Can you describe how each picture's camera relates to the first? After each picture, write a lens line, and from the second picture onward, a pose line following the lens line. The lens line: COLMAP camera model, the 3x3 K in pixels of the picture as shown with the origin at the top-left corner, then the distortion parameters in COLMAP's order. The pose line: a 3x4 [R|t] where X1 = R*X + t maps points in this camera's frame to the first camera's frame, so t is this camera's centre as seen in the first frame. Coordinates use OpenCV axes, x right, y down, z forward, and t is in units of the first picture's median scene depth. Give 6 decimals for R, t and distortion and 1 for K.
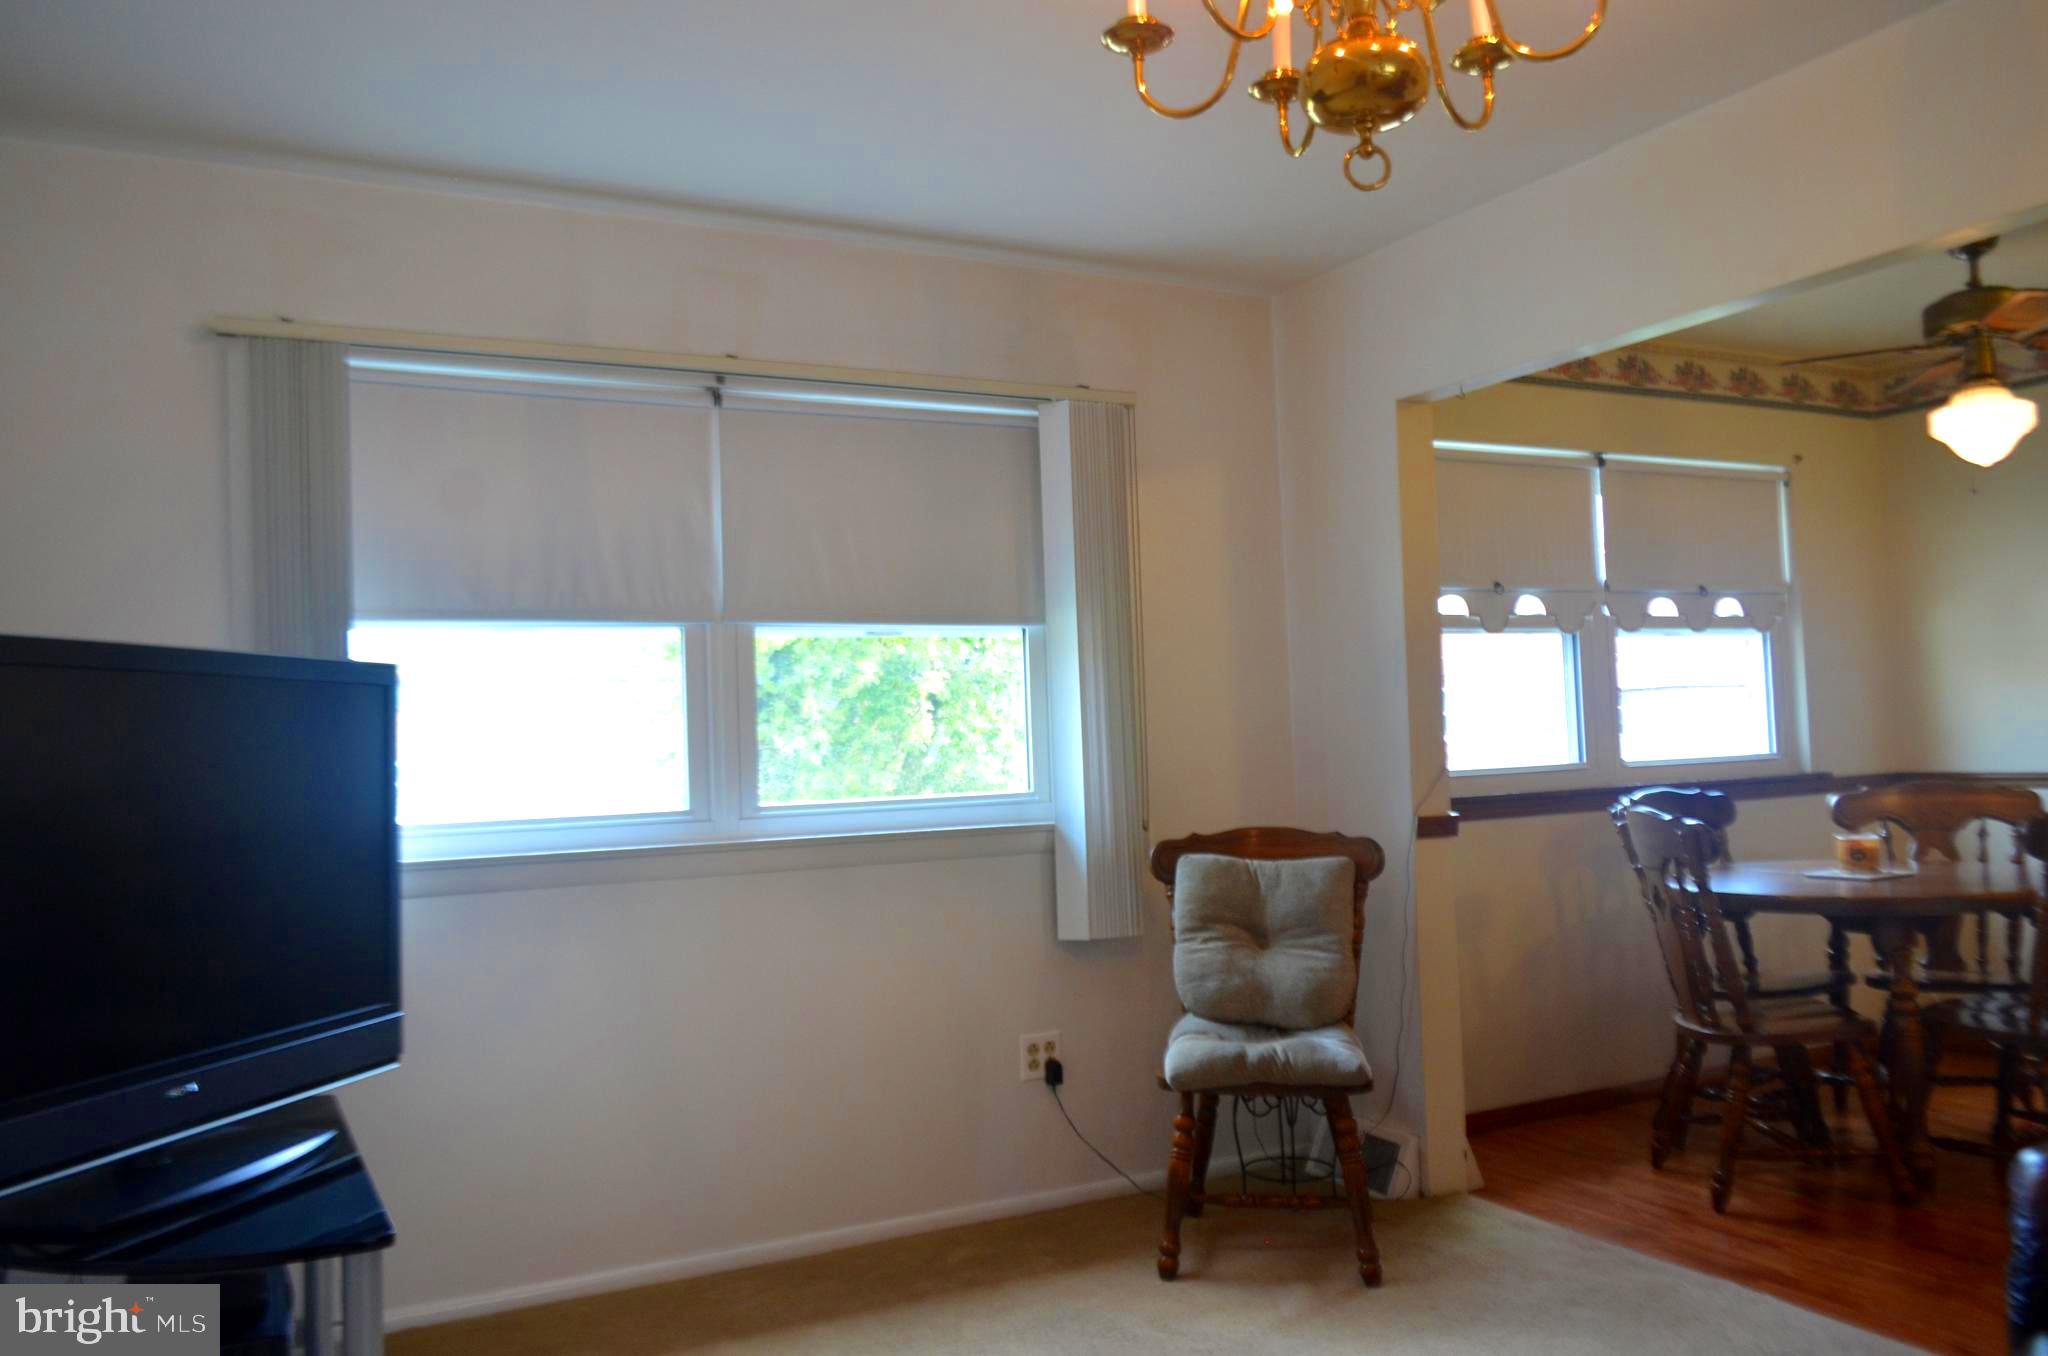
lens RADIAL K [[1608.8, 0, 1024.9], [0, 1608.8, 684.0], [0, 0, 1]] dist [-0.015742, 0.010369]
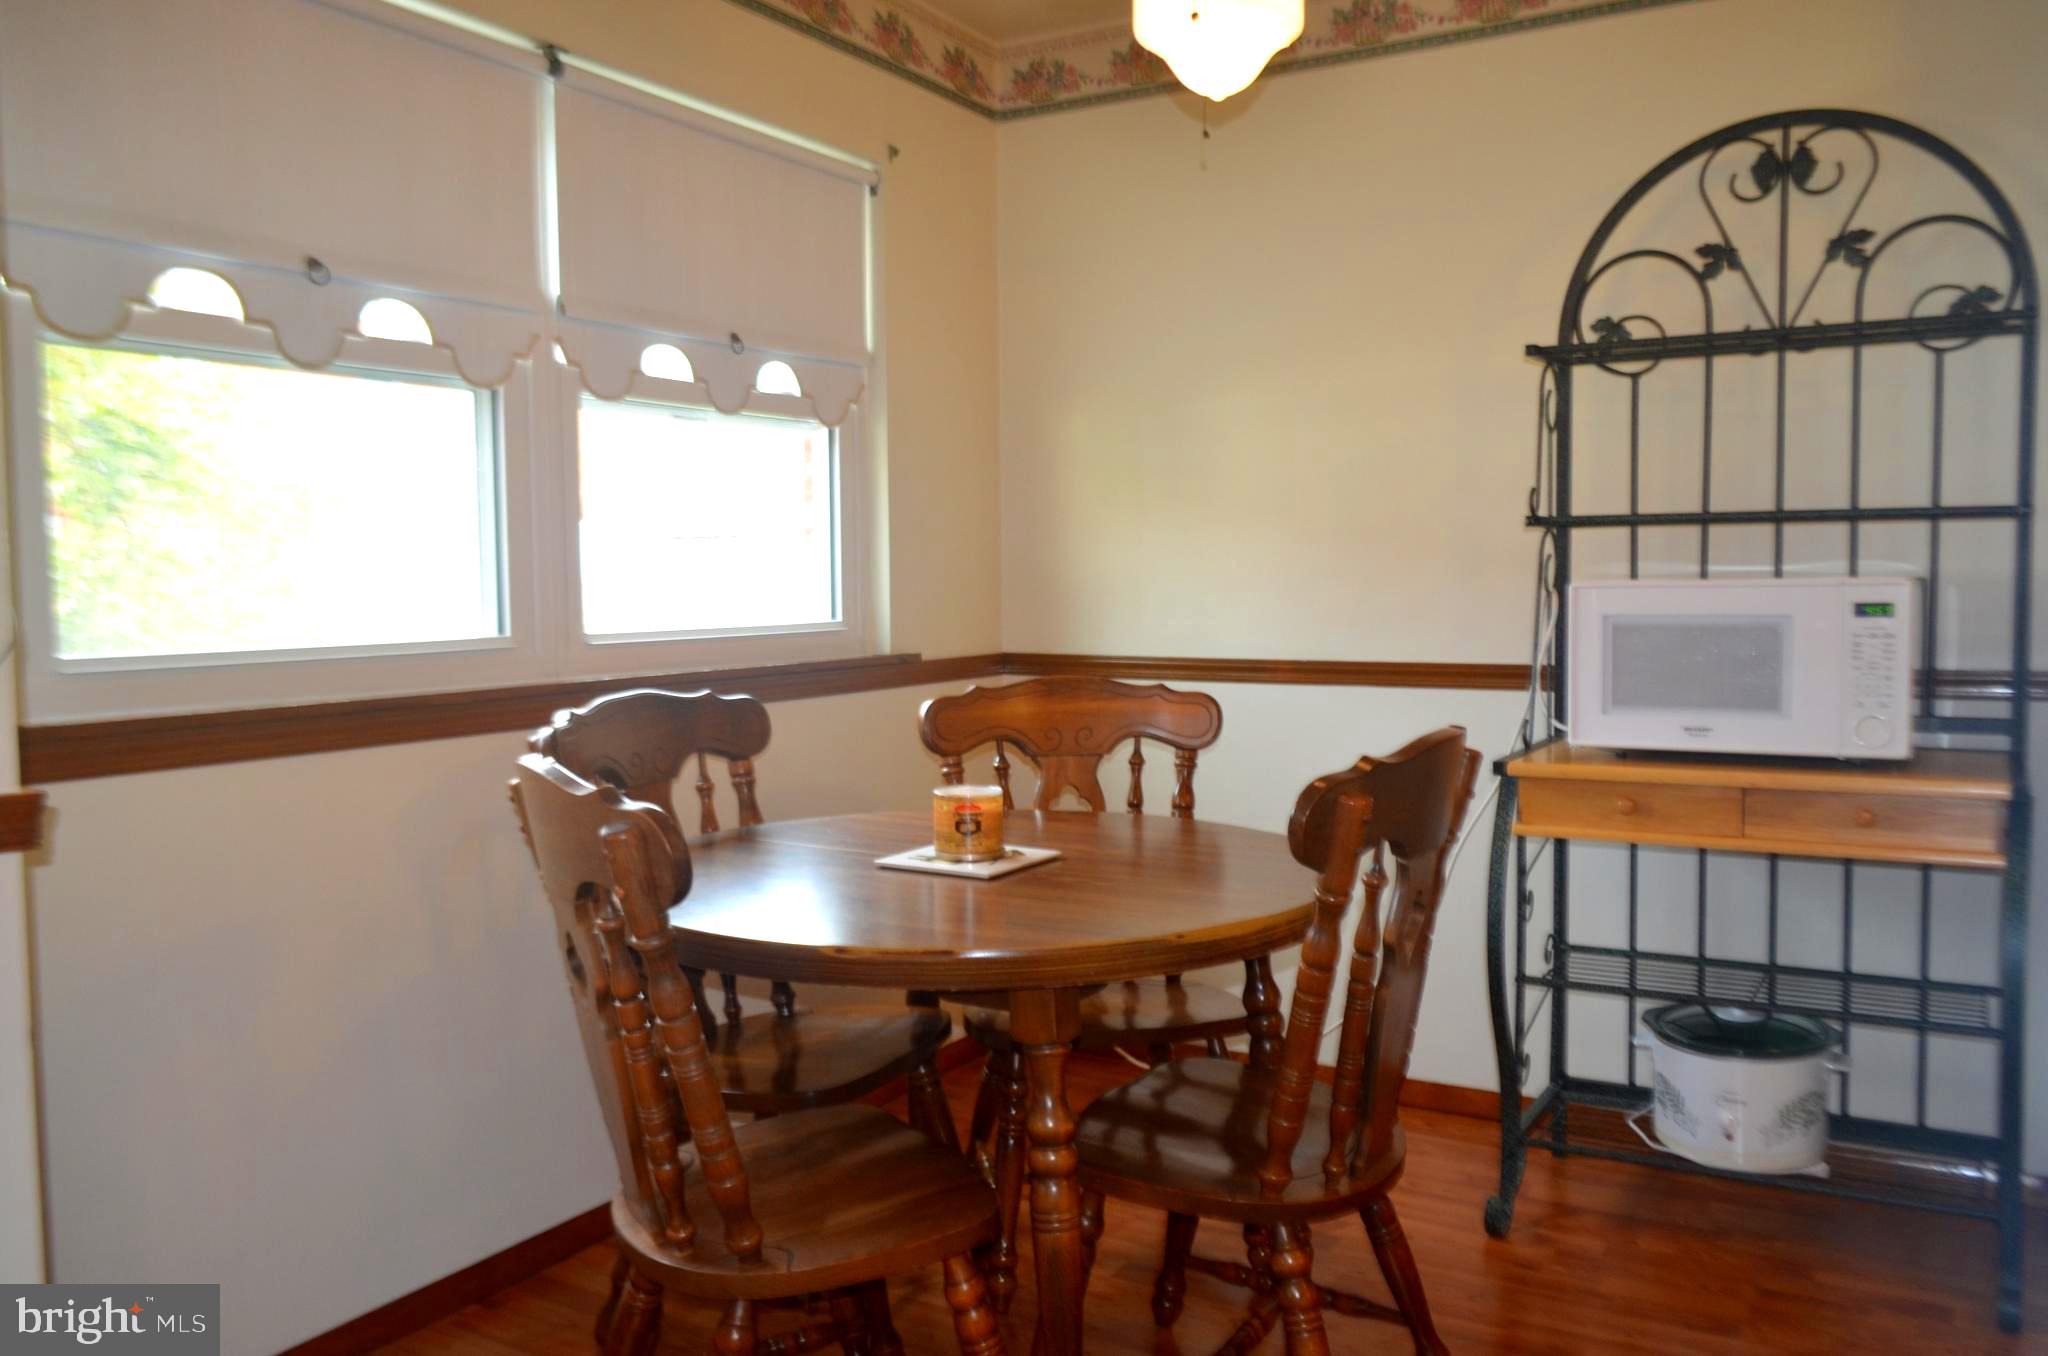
lens RADIAL K [[1608.8, 0, 1024.9], [0, 1608.8, 684.0], [0, 0, 1]] dist [-0.015742, 0.010369]
pose [[0.855073, -0.002841, 0.518500, 0.217768], [-0.047807, 0.995294, 0.084293, 0.011244], [-0.516299, -0.096865, 0.850913, 0.455383]]
